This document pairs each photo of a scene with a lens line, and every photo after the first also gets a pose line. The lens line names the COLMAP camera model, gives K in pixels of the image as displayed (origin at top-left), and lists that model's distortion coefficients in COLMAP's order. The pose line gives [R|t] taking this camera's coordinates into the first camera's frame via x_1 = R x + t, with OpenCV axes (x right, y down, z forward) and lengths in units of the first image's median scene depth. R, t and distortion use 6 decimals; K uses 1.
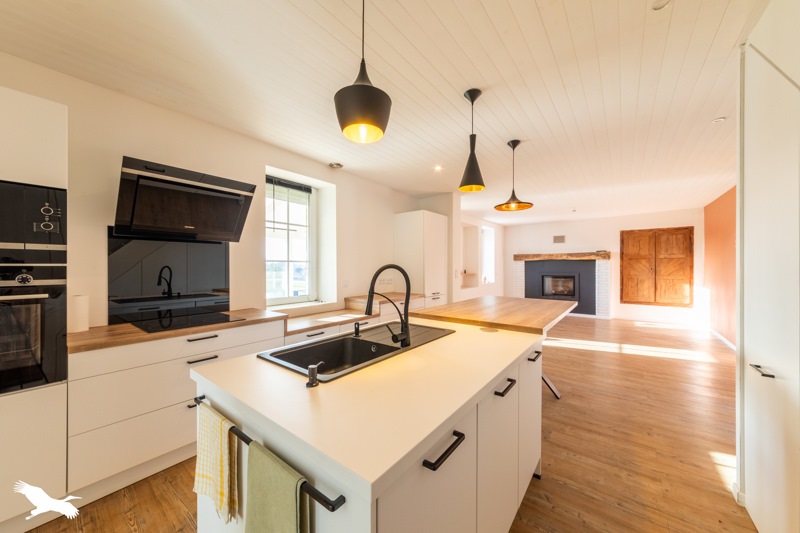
lens RADIAL K [[283.6, 0, 397.2], [0, 283.6, 266.2], [0, 0, 1]] dist [-0.008082, 0.000221]
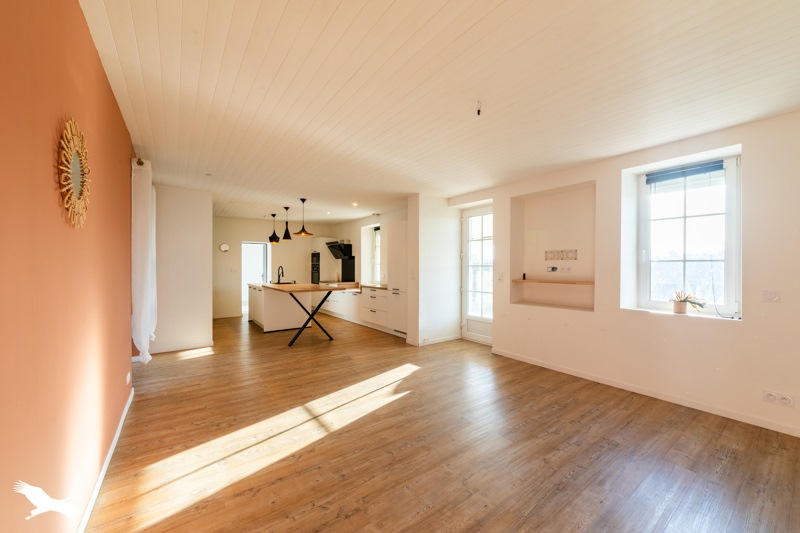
lens RADIAL K [[301.6, 0, 399.0], [0, 301.6, 268.2], [0, 0, 1]] dist [0.000475, -0.000014]
pose [[-0.261309, 0.004332, -0.965245, 0.919864], [-0.003245, 0.999980, 0.005366, -0.000341], [0.965250, 0.004534, -0.261290, 0.906765]]
